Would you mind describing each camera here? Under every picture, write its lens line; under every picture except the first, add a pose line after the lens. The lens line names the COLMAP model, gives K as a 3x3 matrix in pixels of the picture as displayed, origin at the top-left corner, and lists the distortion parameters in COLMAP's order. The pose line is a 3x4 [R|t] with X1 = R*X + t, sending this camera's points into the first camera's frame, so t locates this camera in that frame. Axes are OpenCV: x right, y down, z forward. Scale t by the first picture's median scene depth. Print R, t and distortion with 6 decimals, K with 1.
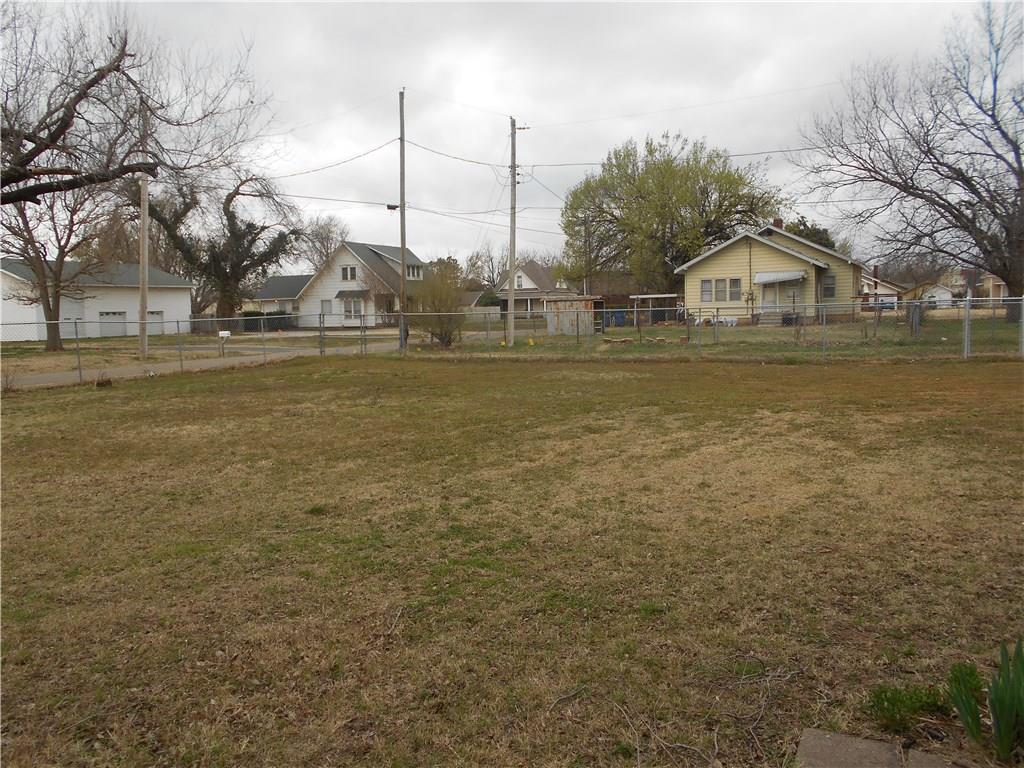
lens RADIAL K [[794.5, 0, 512.0], [0, 794.5, 384.0], [0, 0, 1]] dist [-0.054044, 0.000292]
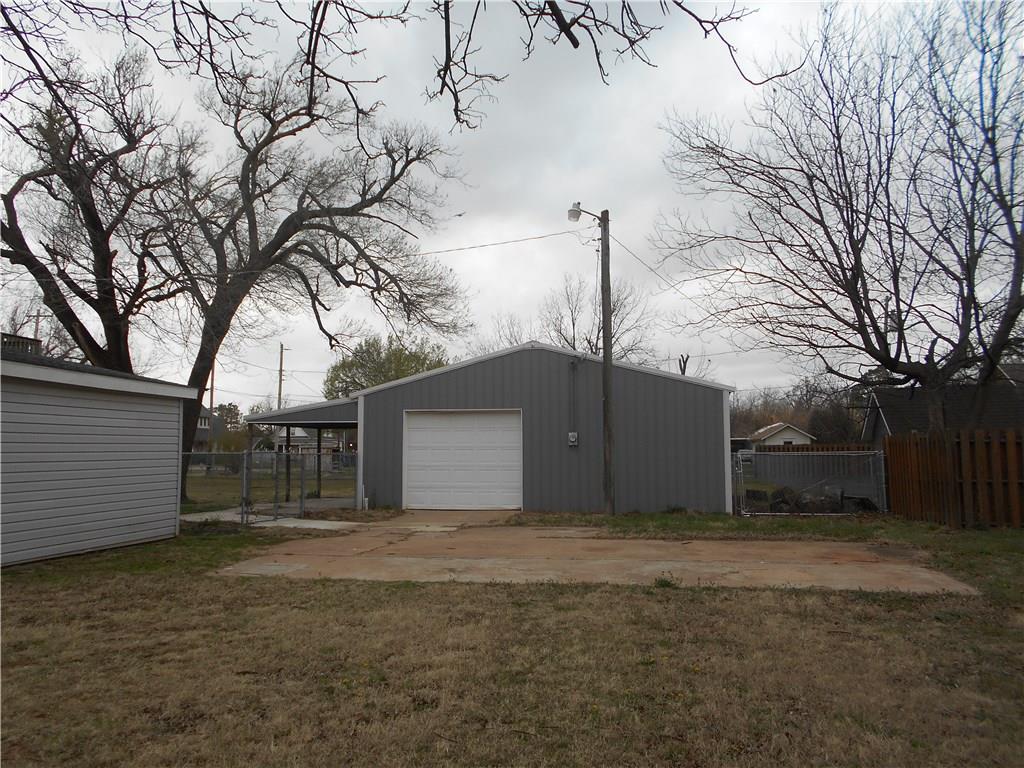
lens RADIAL K [[794.5, 0, 512.0], [0, 794.5, 384.0], [0, 0, 1]] dist [-0.054044, 0.000292]
pose [[0.963698, 0.043809, 0.263375, 0.016879], [0.005176, 0.983195, -0.182483, 0.034656], [-0.266944, 0.177222, 0.947277, -0.370605]]
